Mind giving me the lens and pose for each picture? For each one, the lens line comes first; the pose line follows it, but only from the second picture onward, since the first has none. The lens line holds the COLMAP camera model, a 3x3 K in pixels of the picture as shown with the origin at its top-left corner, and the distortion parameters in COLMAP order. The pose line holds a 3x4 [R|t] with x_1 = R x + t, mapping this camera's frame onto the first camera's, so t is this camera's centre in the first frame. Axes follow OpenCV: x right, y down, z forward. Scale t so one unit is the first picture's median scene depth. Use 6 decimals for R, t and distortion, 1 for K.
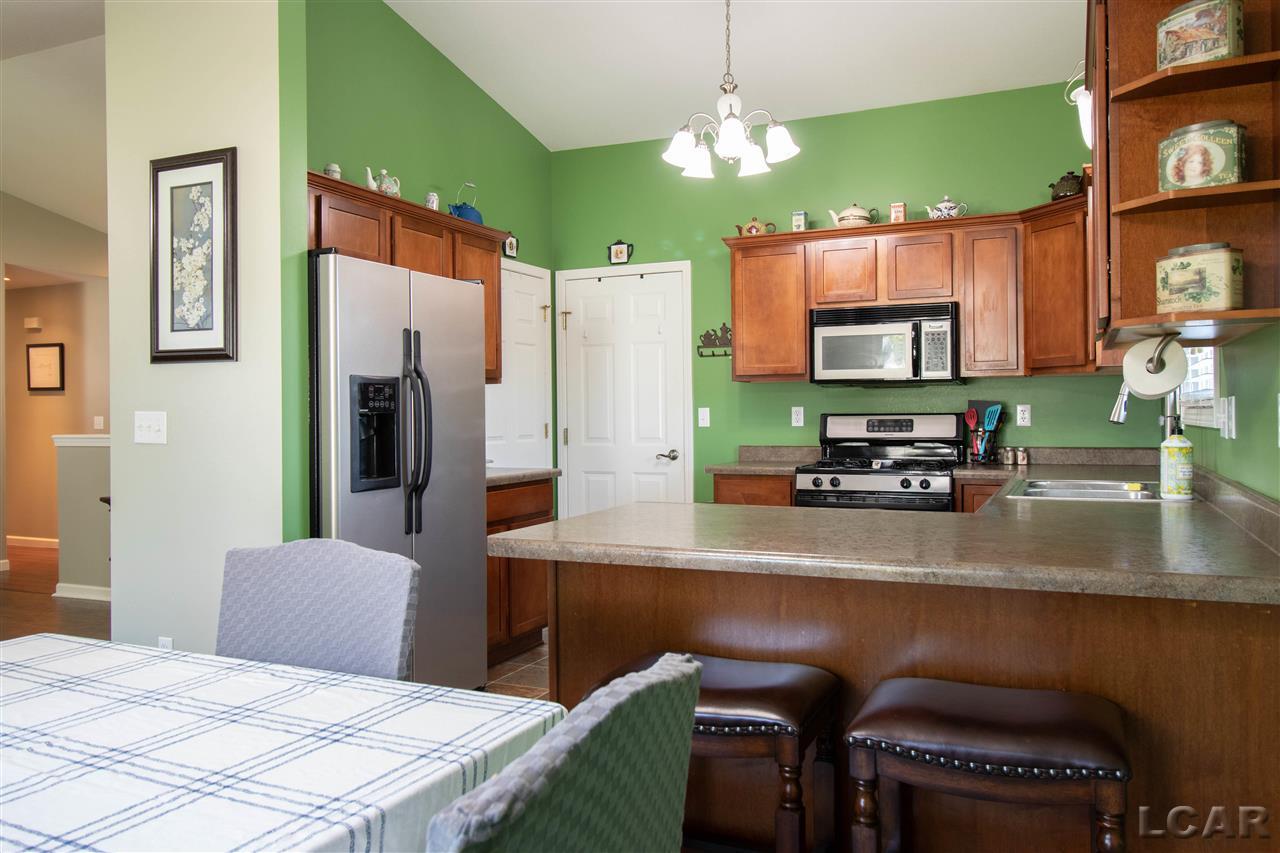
lens RADIAL K [[978.5, 0, 646.9], [0, 978.5, 423.2], [0, 0, 1]] dist [0.018734, -0.018126]
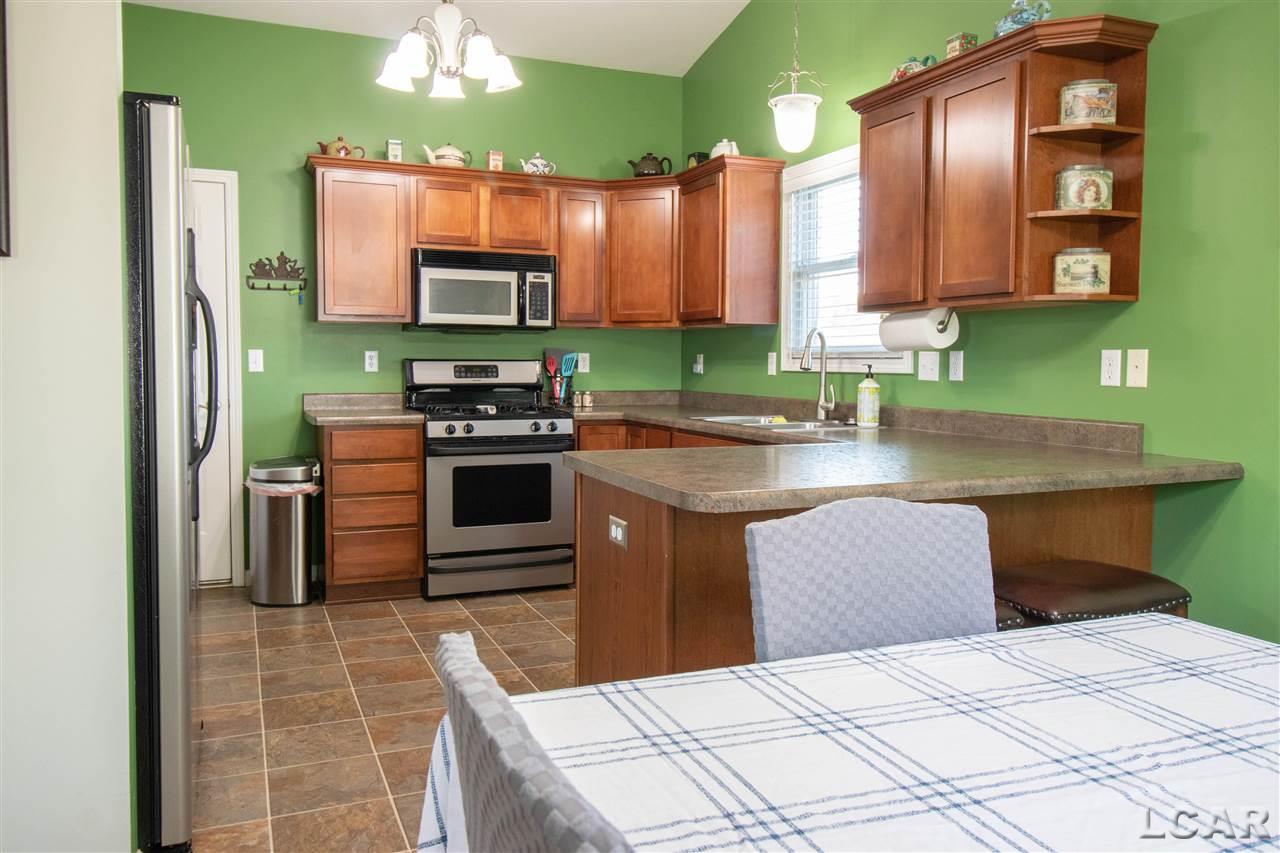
lens RADIAL K [[978.5, 0, 619.6], [0, 978.5, 417.2], [0, 0, 1]] dist [0.018734, -0.018126]
pose [[0.669859, -0.031063, 0.741839, -0.467037], [-0.004239, 0.998948, 0.045656, 0.003345], [-0.742477, -0.033728, 0.669022, 0.245527]]
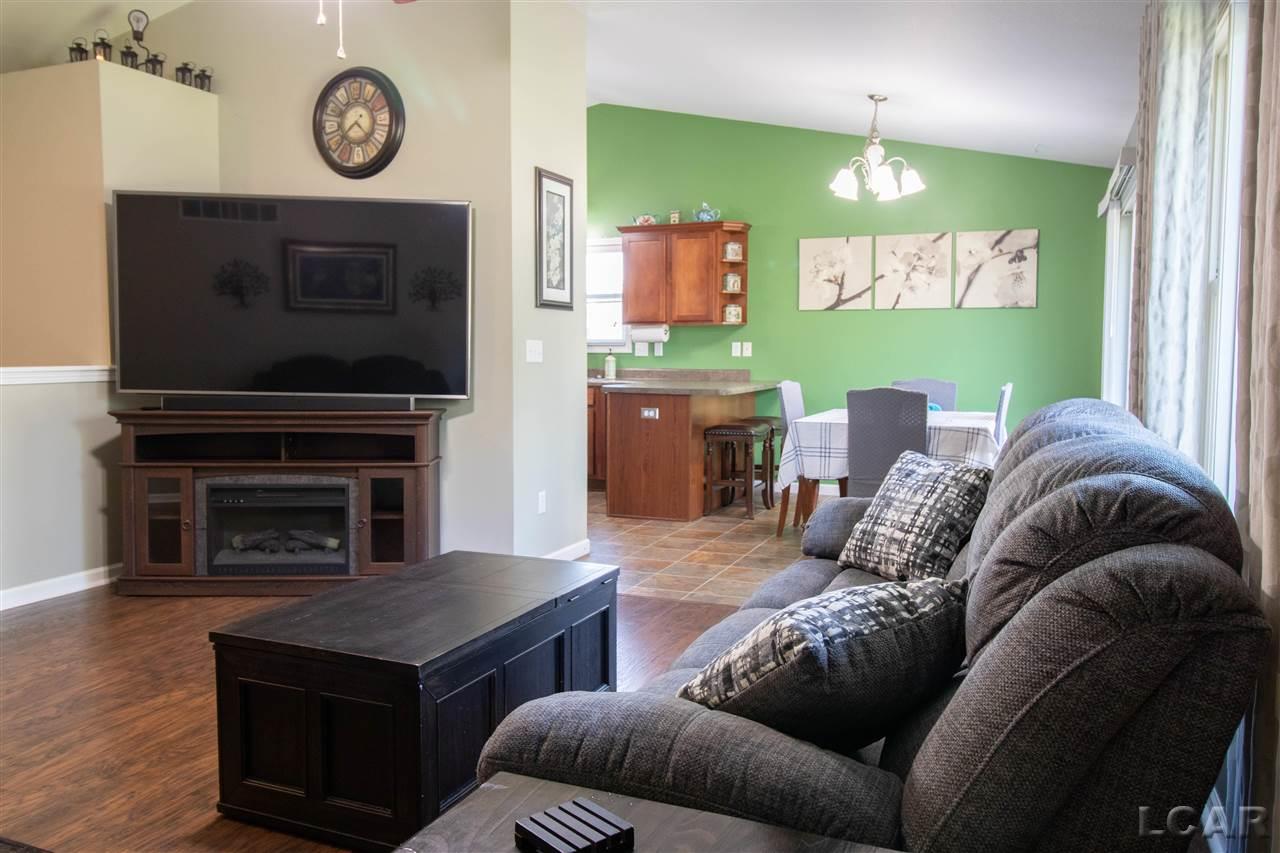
lens RADIAL K [[978.5, 0, 635.8], [0, 978.5, 430.5], [0, 0, 1]] dist [0.018734, -0.018126]
pose [[-0.044179, -0.075490, 0.996167, -1.316751], [0.009392, 0.997065, 0.075975, 0.008163], [-0.998979, 0.012713, -0.043340, 0.614811]]
